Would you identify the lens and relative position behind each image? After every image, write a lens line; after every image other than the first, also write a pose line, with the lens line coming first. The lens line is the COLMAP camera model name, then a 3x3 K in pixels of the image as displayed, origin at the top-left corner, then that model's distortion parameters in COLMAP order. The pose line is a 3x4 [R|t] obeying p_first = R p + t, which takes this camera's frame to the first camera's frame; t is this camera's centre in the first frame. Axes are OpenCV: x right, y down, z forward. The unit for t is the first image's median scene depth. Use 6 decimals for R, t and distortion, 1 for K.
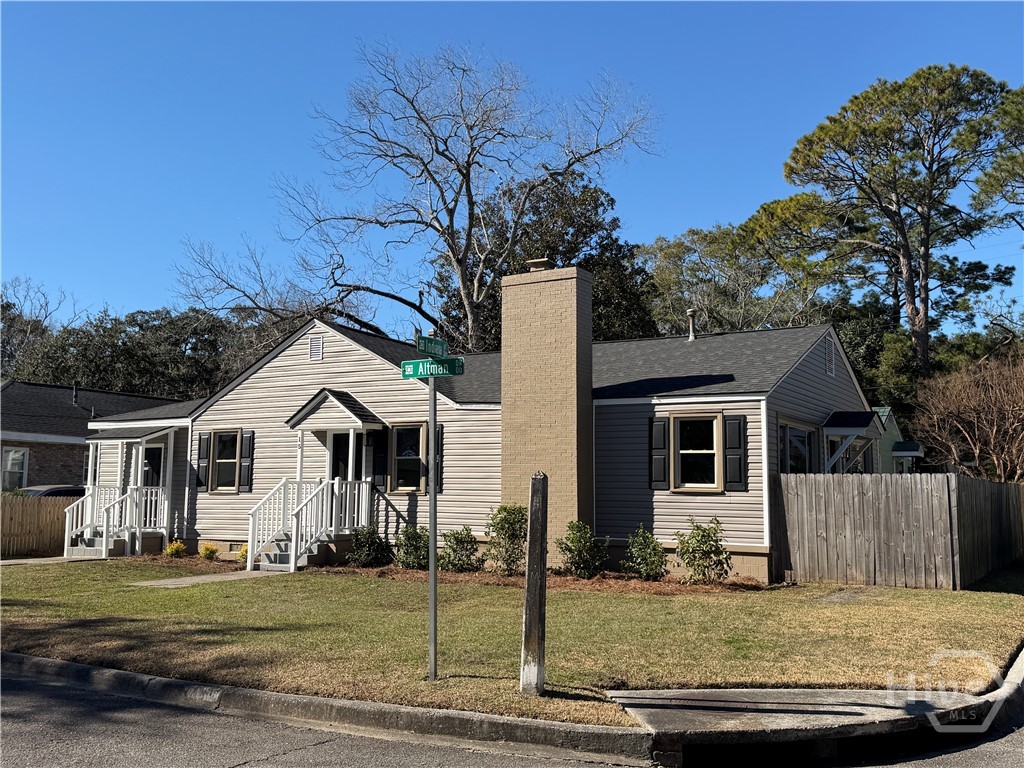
lens RADIAL K [[899.9, 0, 533.2], [0, 899.9, 383.2], [0, 0, 1]] dist [0.067184, -0.000726]
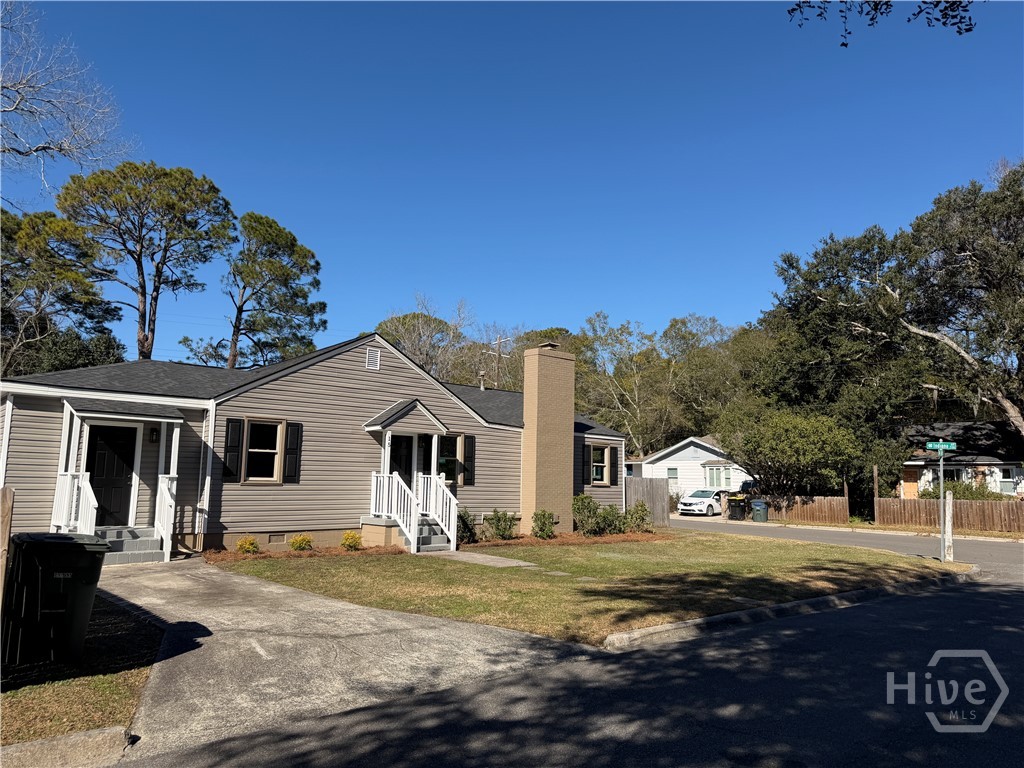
lens RADIAL K [[718.4, 0, 508.1], [0, 718.4, 383.5], [0, 0, 1]] dist [0.086145, -0.140776]
pose [[0.349640, 0.134210, 0.927221, -1.105310], [-0.119503, 0.987991, -0.097943, 0.066308], [-0.929231, -0.076560, 0.361480, 0.537413]]
